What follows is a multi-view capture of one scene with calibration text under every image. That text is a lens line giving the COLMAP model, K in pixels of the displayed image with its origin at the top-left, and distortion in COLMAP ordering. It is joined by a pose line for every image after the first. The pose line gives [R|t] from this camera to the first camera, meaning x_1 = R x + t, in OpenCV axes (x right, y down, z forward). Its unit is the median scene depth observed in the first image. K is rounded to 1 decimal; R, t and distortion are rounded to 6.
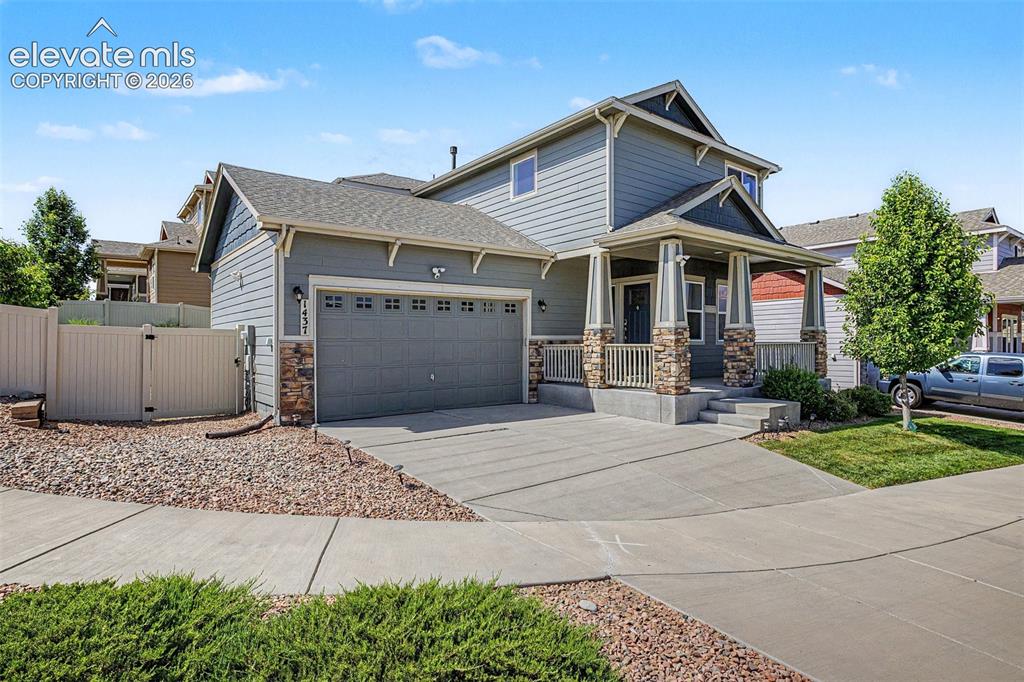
lens RADIAL K [[579.1, 0, 512.0], [0, 579.1, 341.0], [0, 0, 1]] dist [-0.041609, 0.000292]
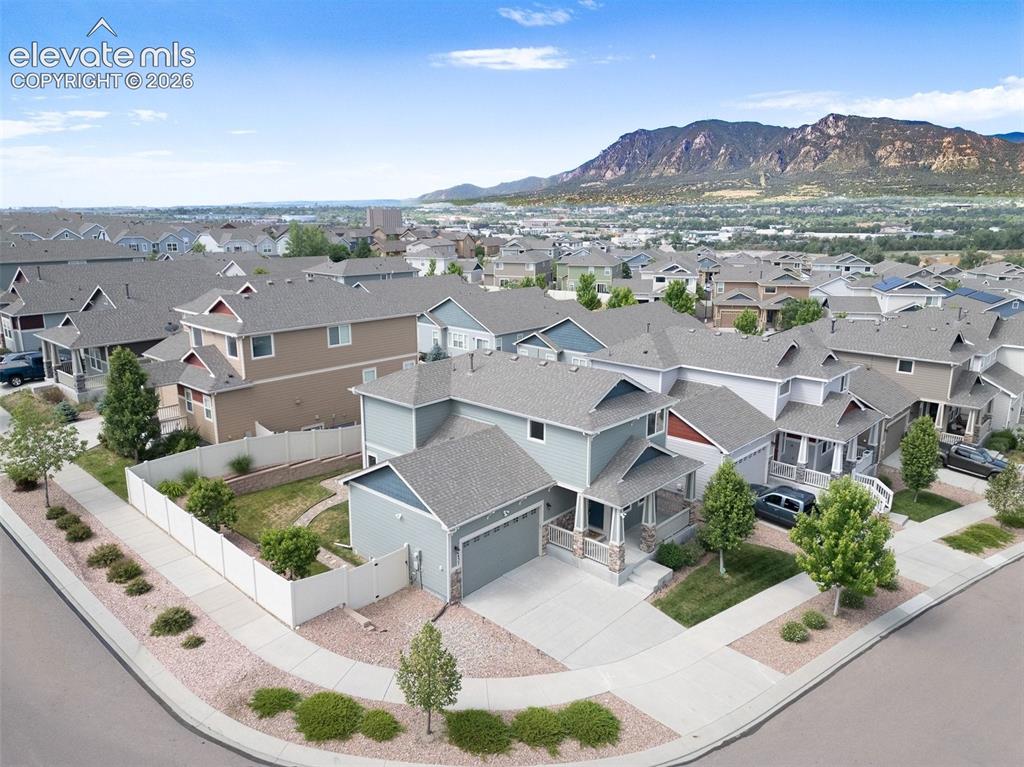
lens RADIAL K [[720.8, 0, 512.0], [0, 720.8, 383.5], [0, 0, 1]] dist [0.034740, -0.000013]
pose [[0.985995, -0.036288, 0.162778, -0.536996], [-0.001532, 0.974028, 0.226421, -1.214689], [-0.166767, -0.223500, 0.960331, -1.420442]]
